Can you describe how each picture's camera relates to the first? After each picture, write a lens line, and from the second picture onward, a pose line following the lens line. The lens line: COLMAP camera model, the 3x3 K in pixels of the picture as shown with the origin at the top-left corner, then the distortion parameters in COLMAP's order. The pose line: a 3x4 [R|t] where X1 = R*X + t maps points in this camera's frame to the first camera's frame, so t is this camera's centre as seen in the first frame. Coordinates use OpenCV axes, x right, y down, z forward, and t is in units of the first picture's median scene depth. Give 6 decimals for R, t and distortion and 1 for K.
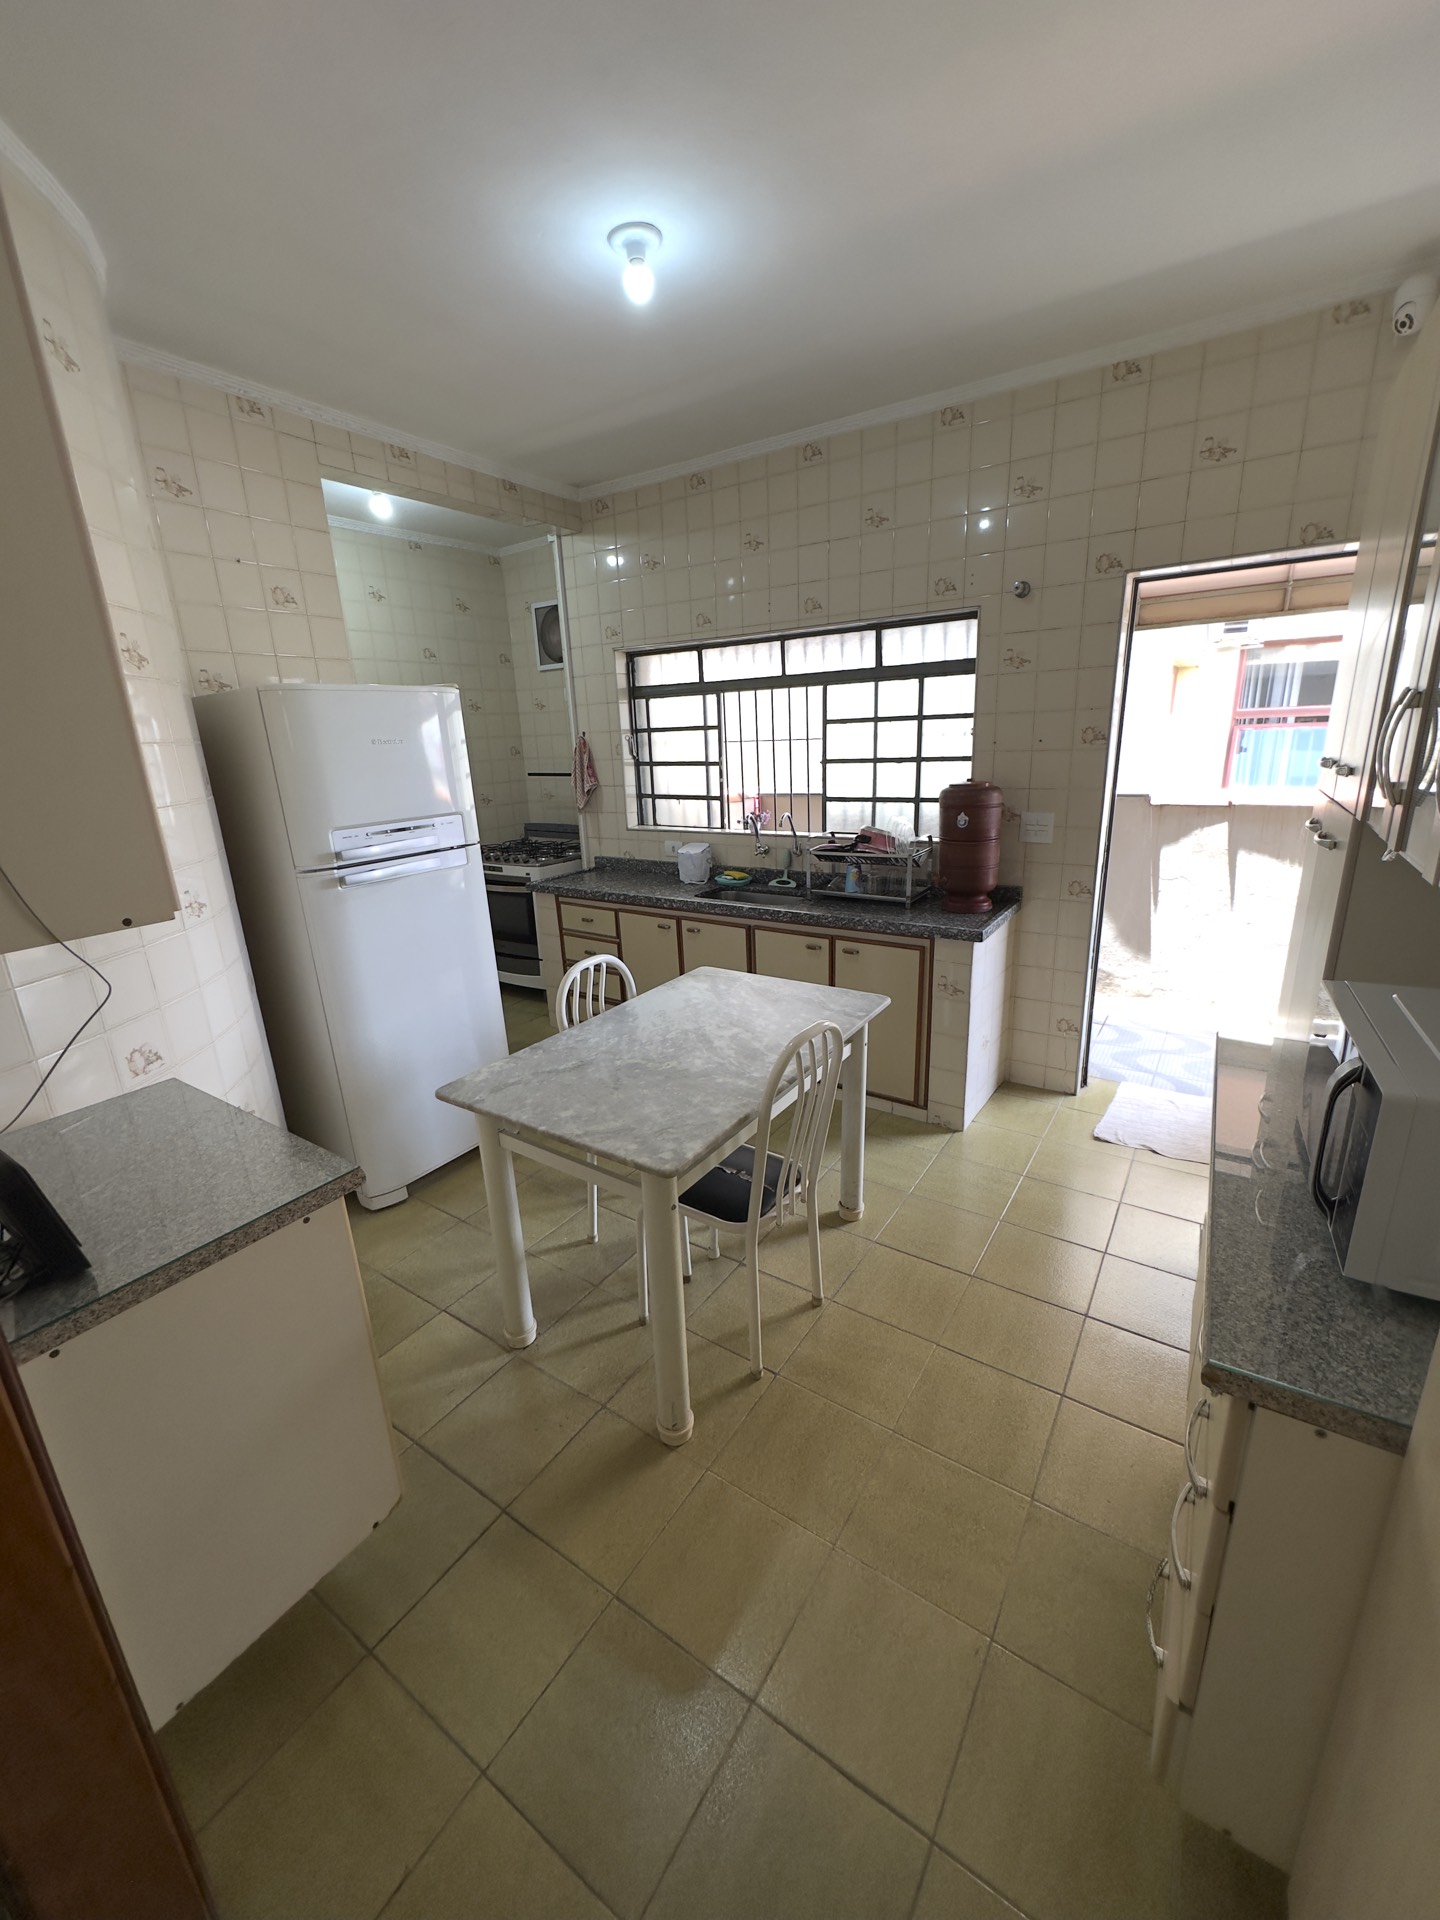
lens RADIAL K [[766.9, 0, 720.0], [0, 766.9, 960.0], [0, 0, 1]] dist [-0.001120, 0.000173]
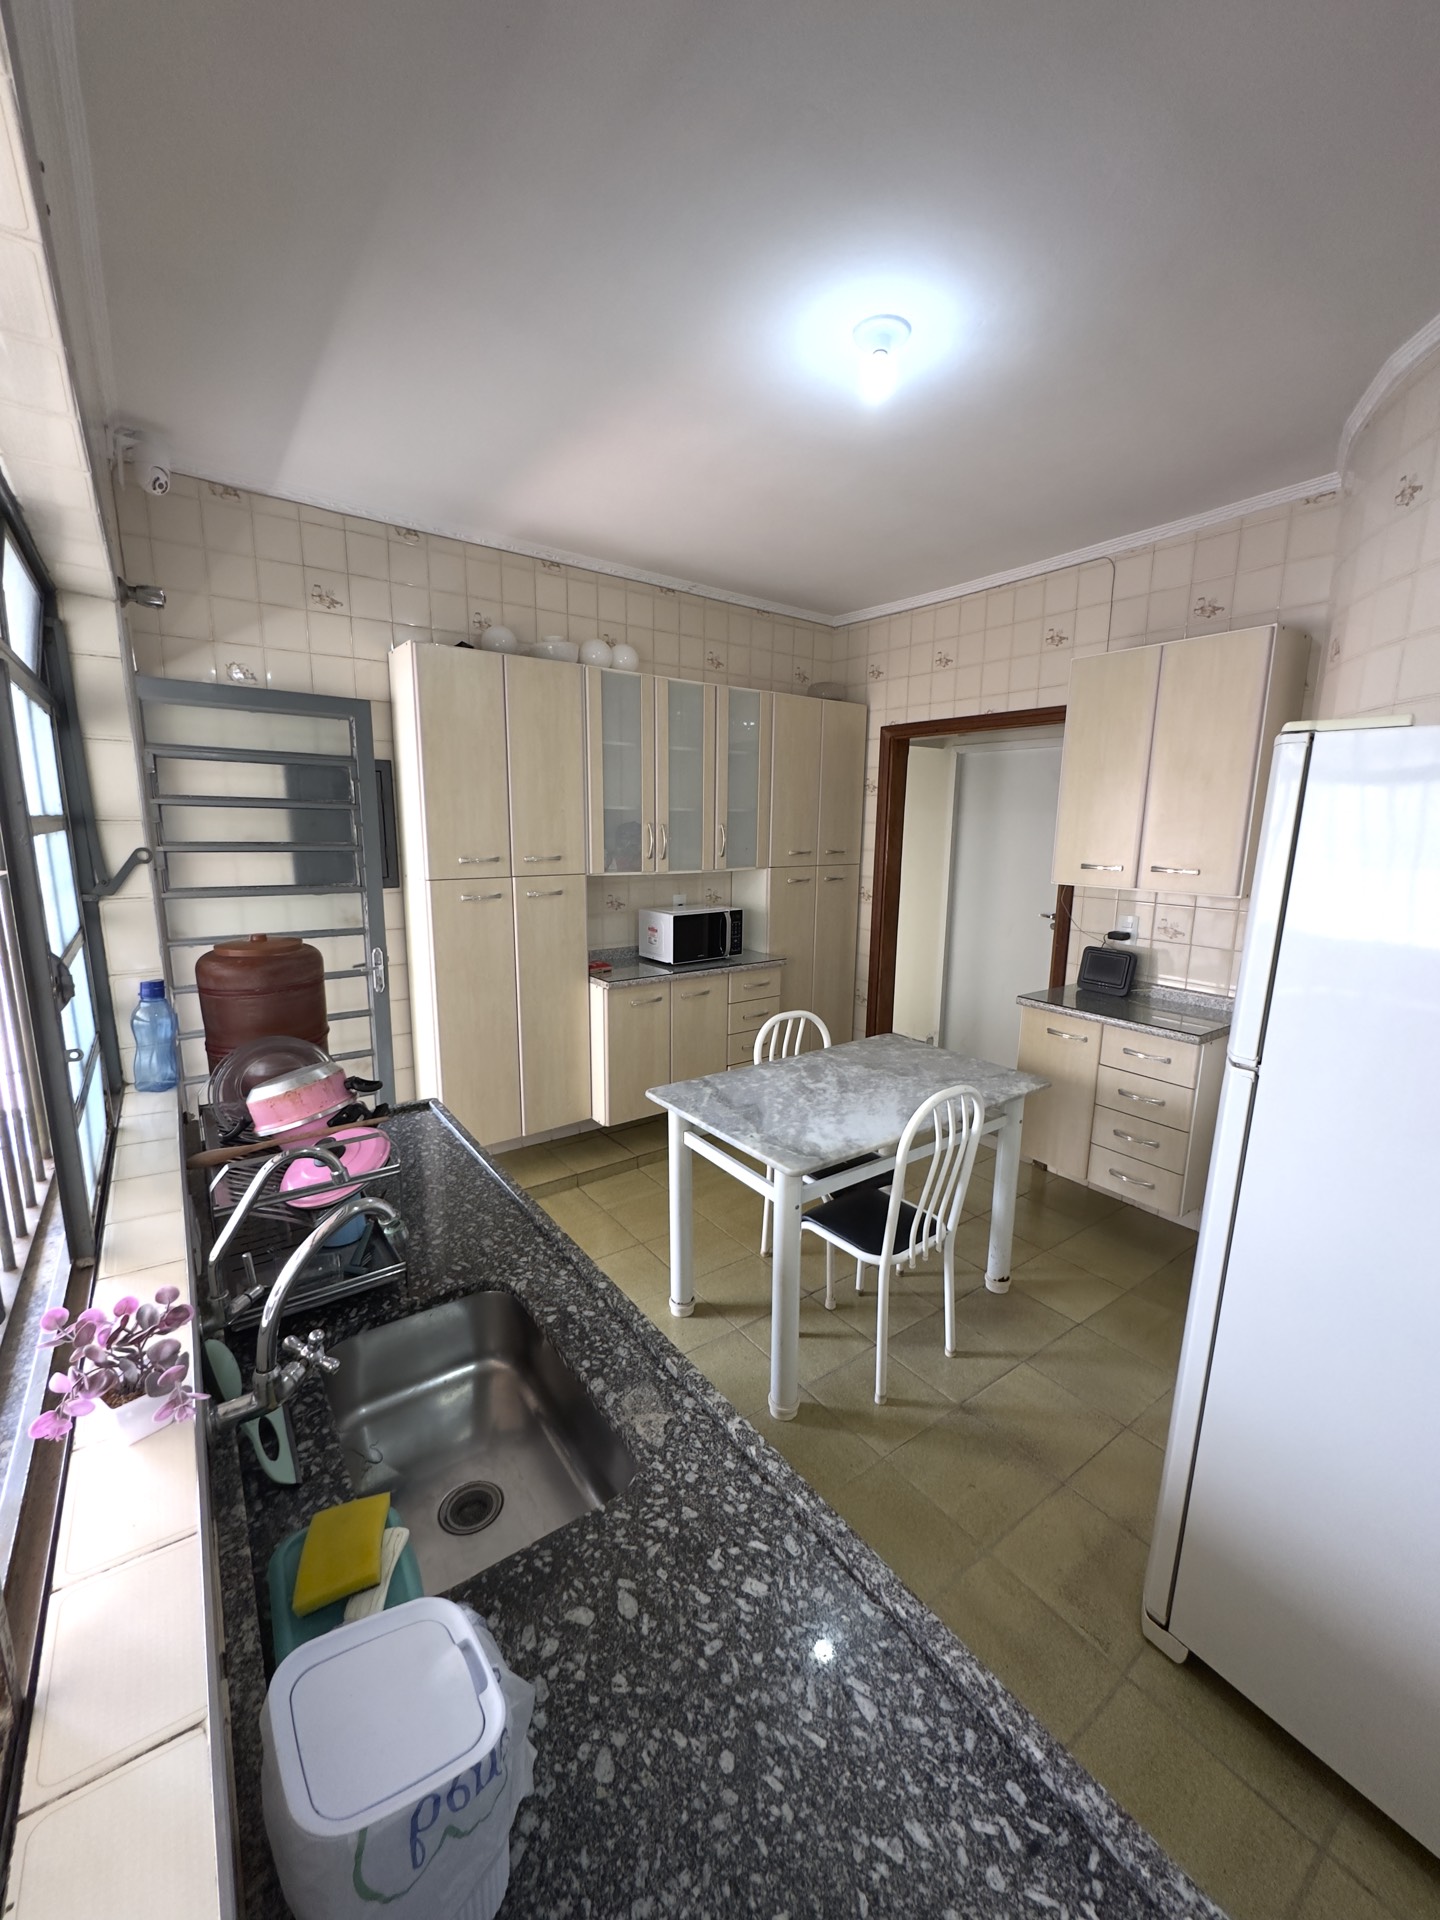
lens RADIAL K [[766.9, 0, 720.0], [0, 766.9, 960.0], [0, 0, 1]] dist [-0.001120, 0.000173]
pose [[-0.936748, -0.033000, 0.348445, -0.239166], [0.125281, 0.897971, 0.421845, -0.567387], [-0.326815, 0.438816, -0.837038, 1.881077]]
